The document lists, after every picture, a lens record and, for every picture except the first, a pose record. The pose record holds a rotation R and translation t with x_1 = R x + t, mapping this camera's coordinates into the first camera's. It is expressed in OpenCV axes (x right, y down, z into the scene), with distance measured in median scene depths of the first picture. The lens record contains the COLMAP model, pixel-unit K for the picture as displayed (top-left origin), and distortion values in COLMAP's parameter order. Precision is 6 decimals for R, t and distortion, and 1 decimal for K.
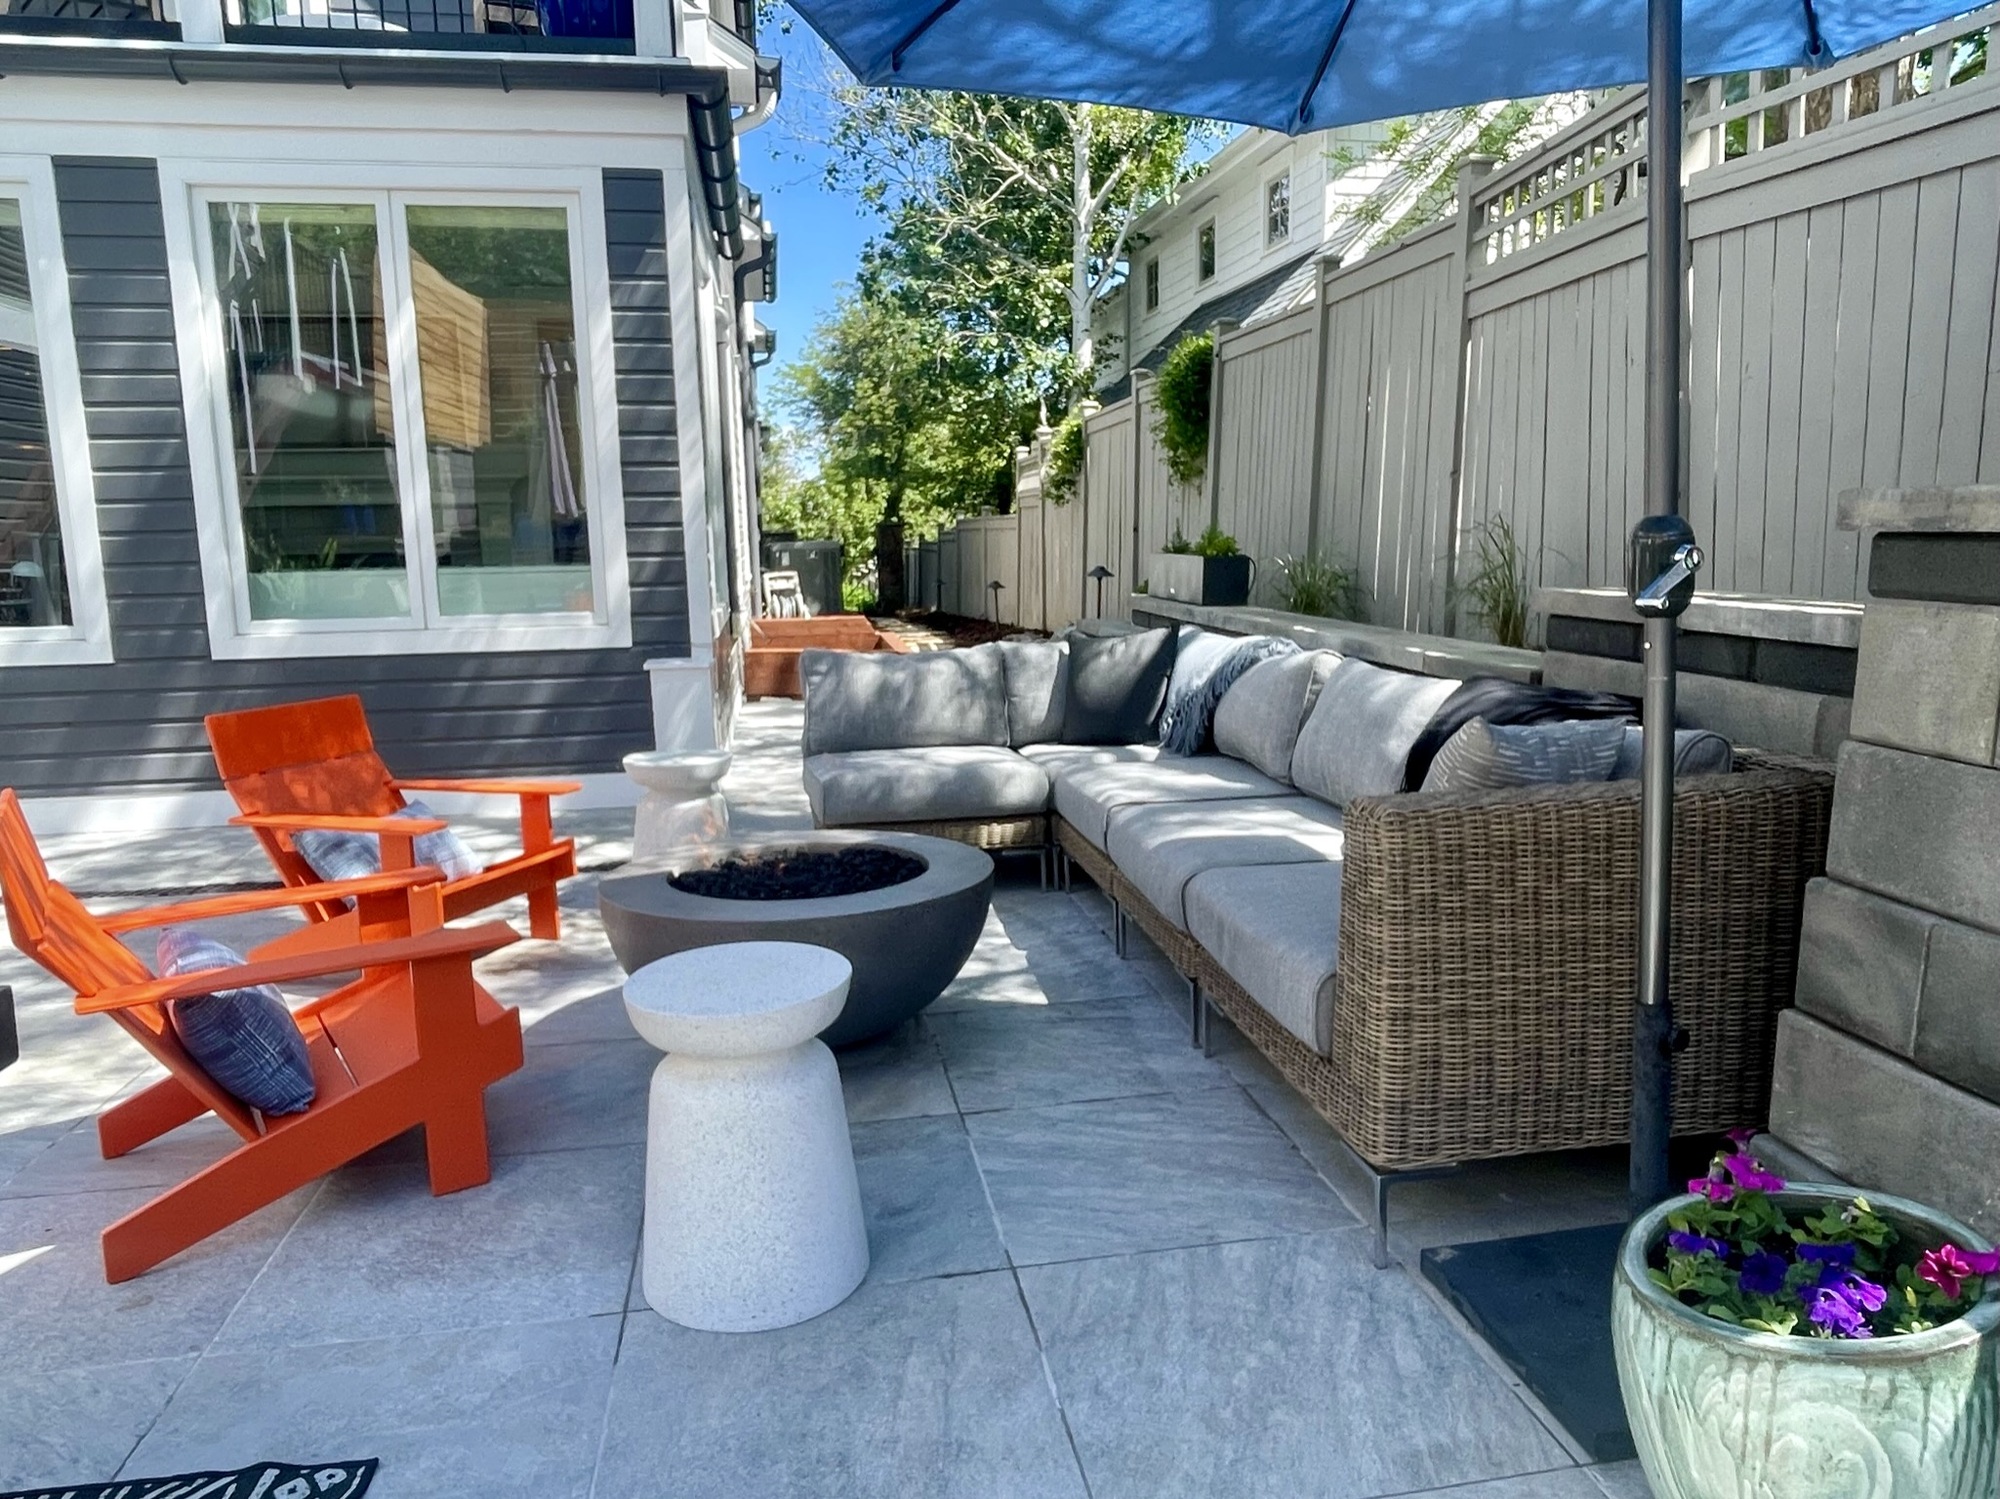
lens RADIAL K [[1350.3, 0, 1000.0], [0, 1350.3, 749.5], [0, 0, 1]] dist [-0.001464, -0.000885]
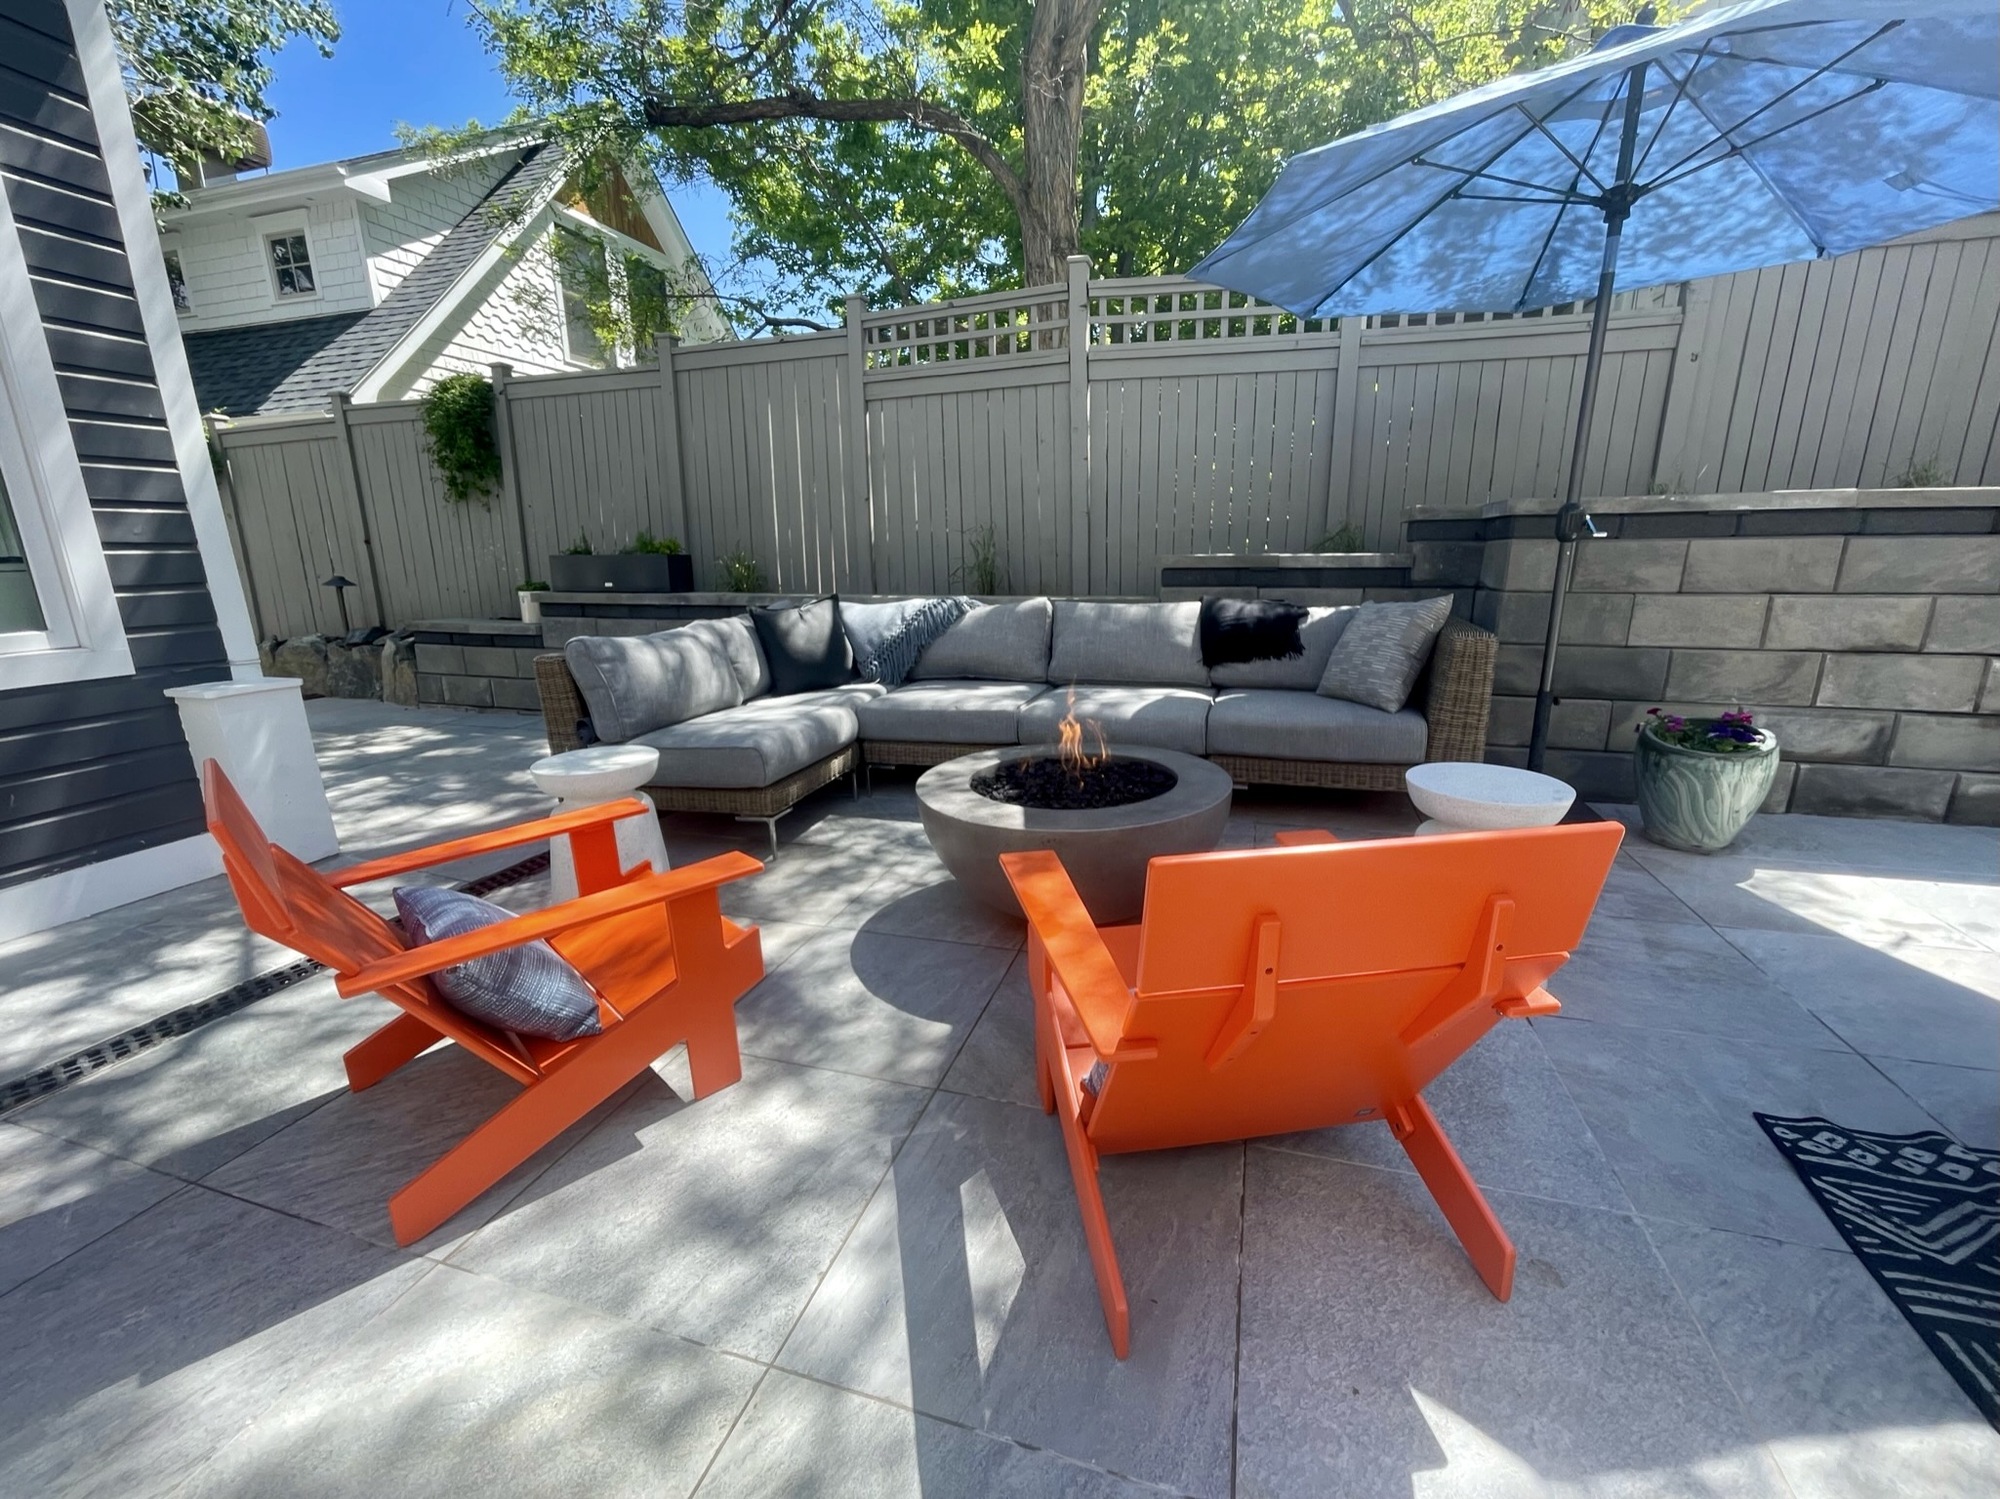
lens RADIAL K [[812.0, 0, 997.7], [0, 812.0, 763.2], [0, 0, 1]] dist [-0.028723, 0.005227]
pose [[0.448666, -0.216289, 0.867132, -0.445793], [0.146153, 0.974967, 0.167565, -0.031571], [-0.881668, 0.051553, 0.469045, 0.388108]]
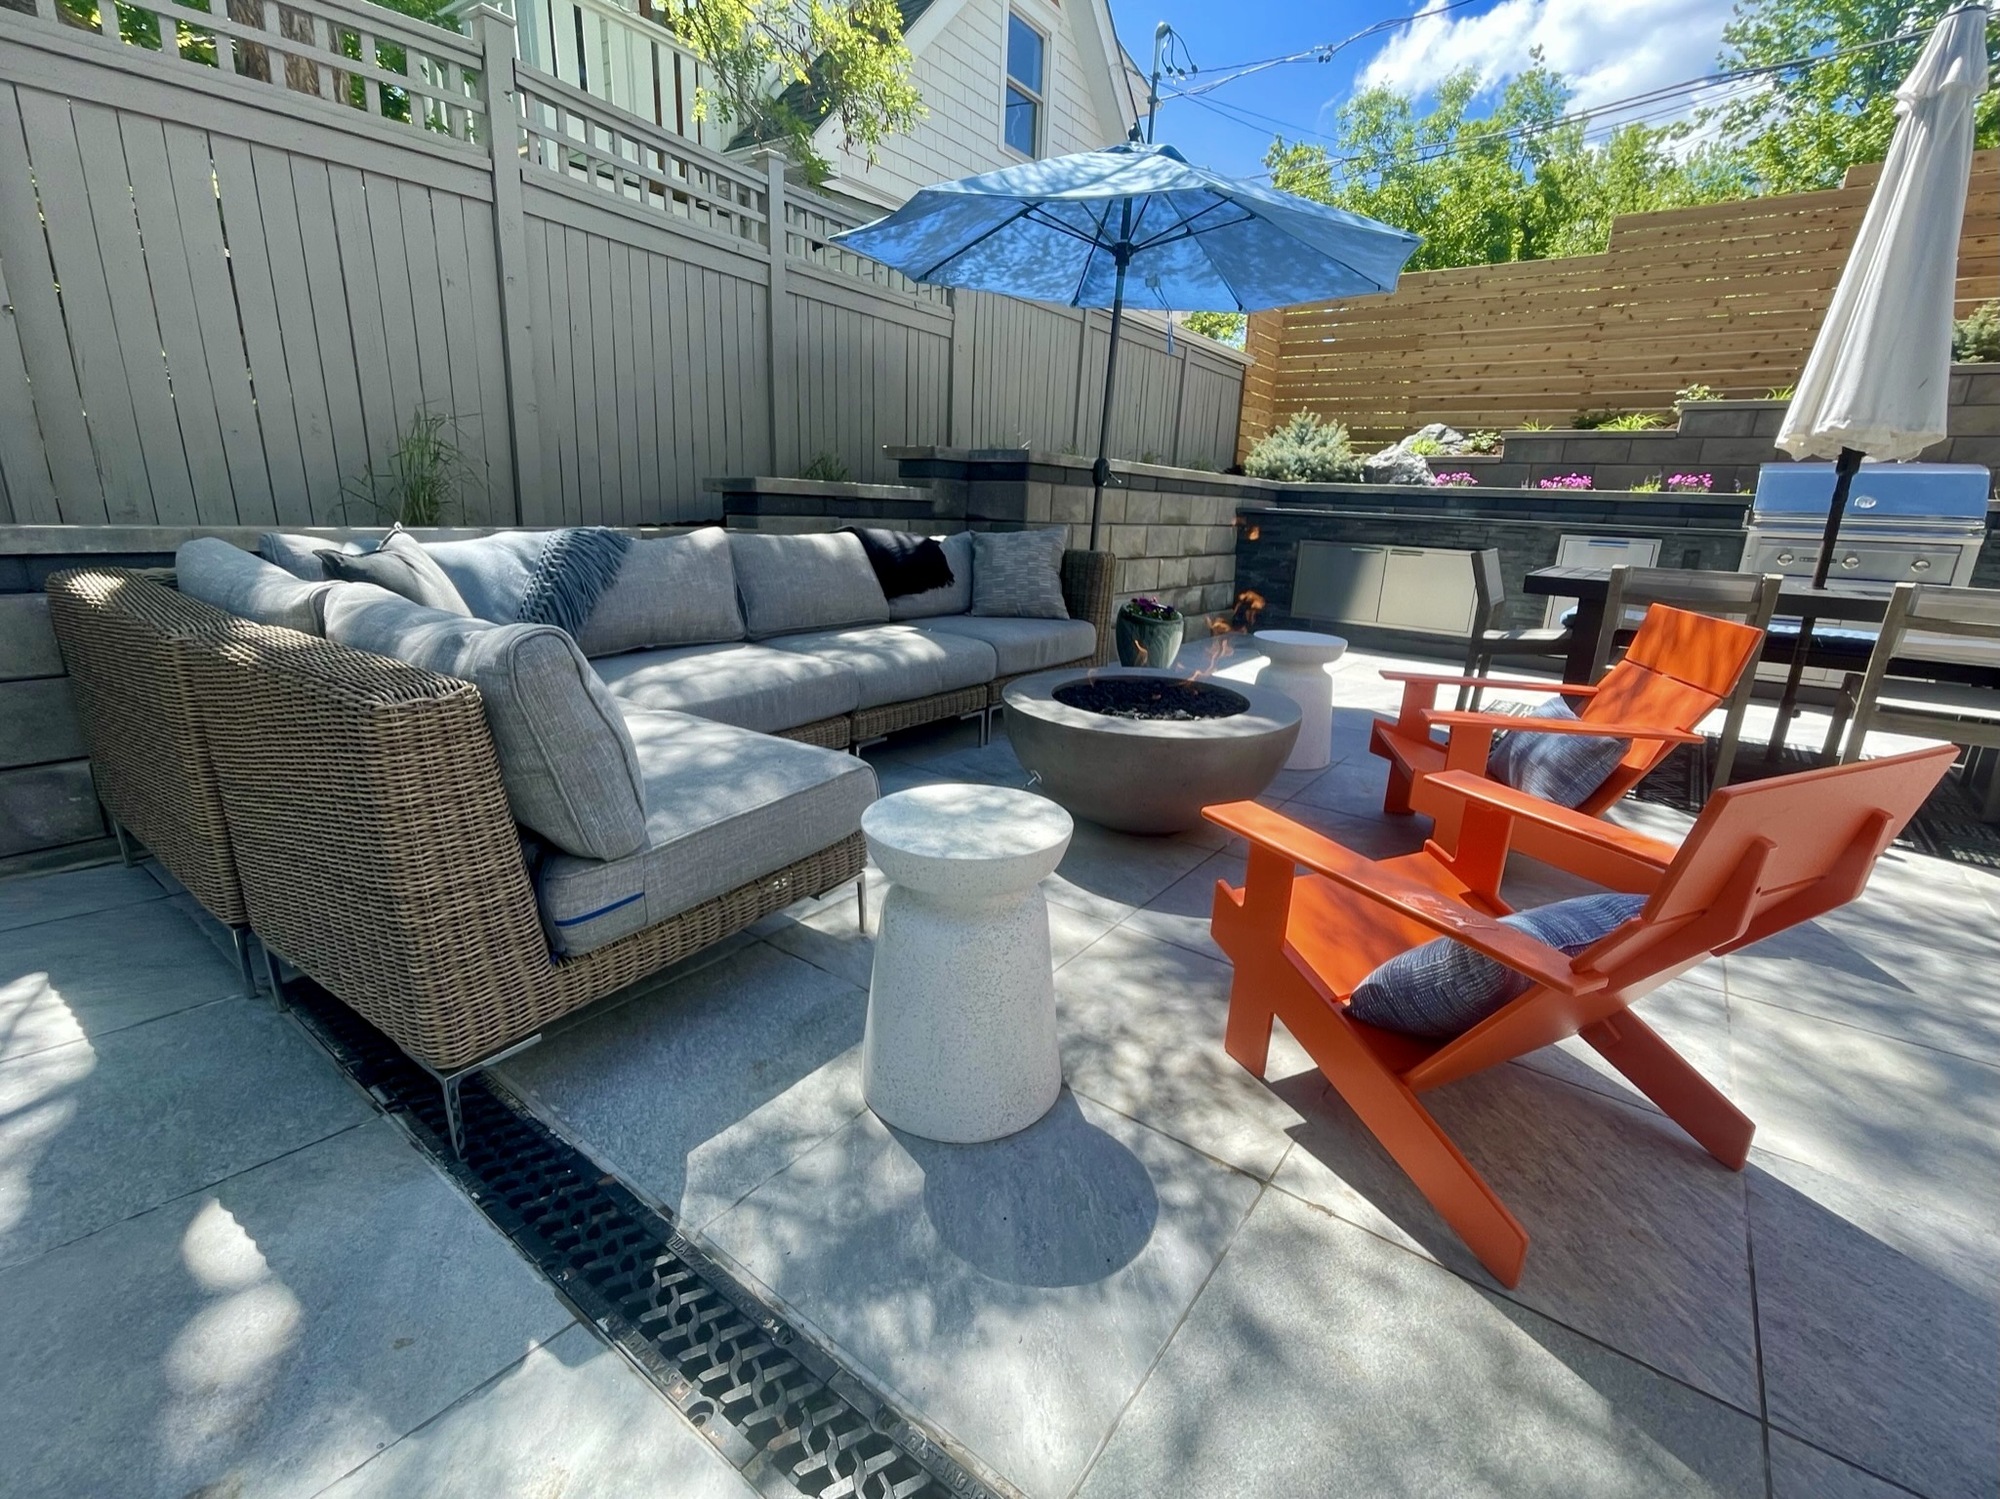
lens RADIAL K [[880.1, 0, 991.9], [0, 880.1, 768.5], [0, 0, 1]] dist [-0.002096, -0.000641]
pose [[-0.688484, -0.215957, 0.692353, -0.346433], [0.088815, 0.922347, 0.376015, -0.099880], [-0.719793, 0.320371, -0.615841, 0.920623]]
